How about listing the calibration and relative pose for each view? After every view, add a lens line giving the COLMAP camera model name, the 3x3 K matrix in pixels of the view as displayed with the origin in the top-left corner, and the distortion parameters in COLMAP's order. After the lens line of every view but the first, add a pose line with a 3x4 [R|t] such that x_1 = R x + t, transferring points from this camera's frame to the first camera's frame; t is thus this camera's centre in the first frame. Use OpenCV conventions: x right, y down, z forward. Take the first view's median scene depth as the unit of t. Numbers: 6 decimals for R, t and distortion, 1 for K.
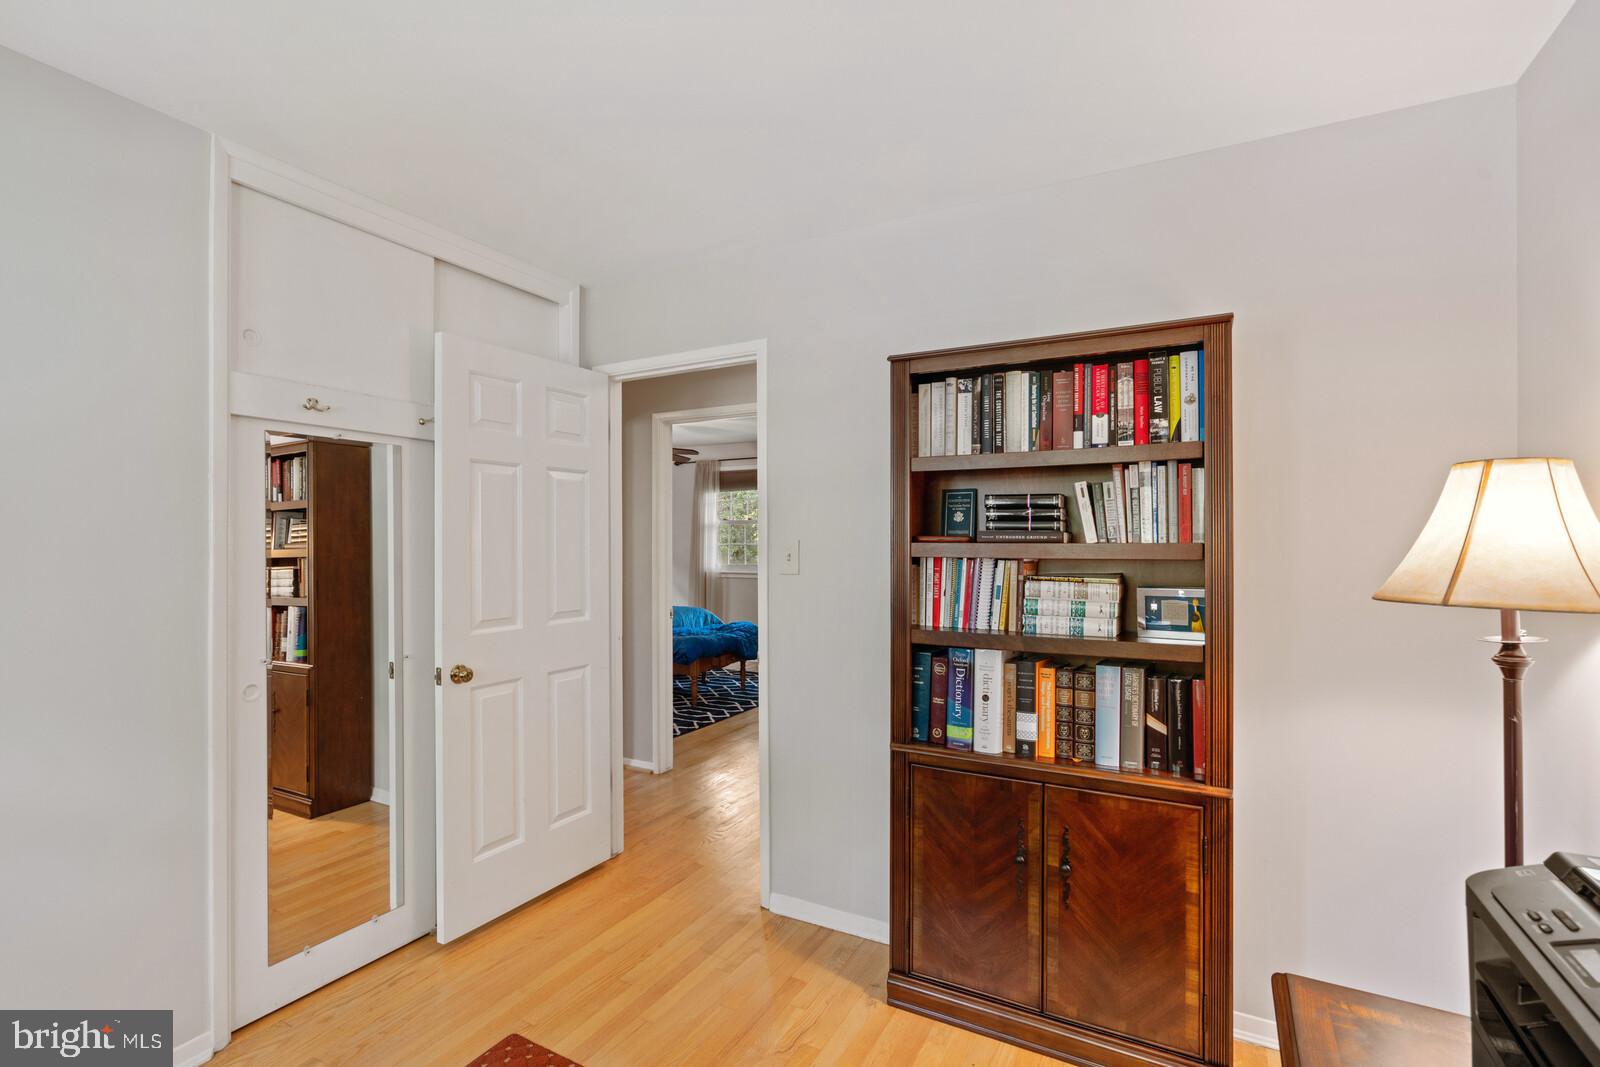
lens RADIAL K [[725.1, 0, 801.2], [0, 725.1, 542.6], [0, 0, 1]] dist [0.000401, -0.000020]
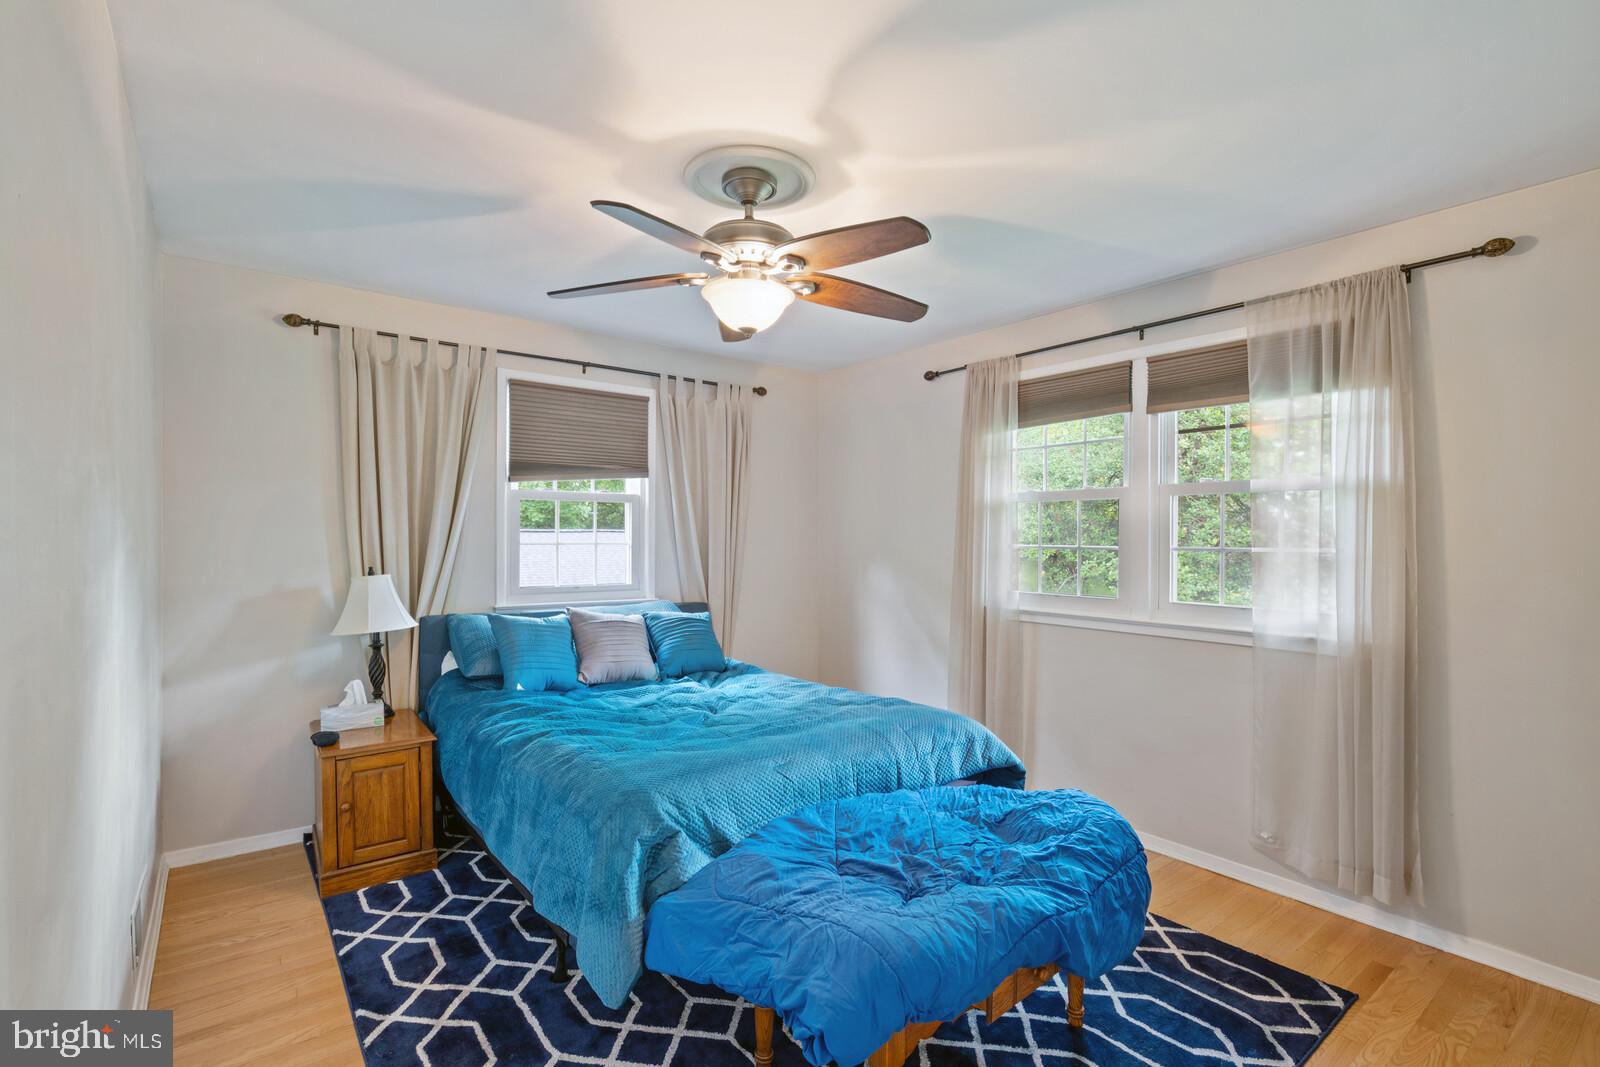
lens RADIAL K [[725.1, 0, 798.4], [0, 725.1, 540.4], [0, 0, 1]] dist [0.000401, -0.000020]
pose [[0.911340, 0.015066, -0.411378, -0.052100], [-0.014521, 0.999885, 0.004449, -0.002148], [0.411398, 0.001919, 0.911454, 0.541803]]
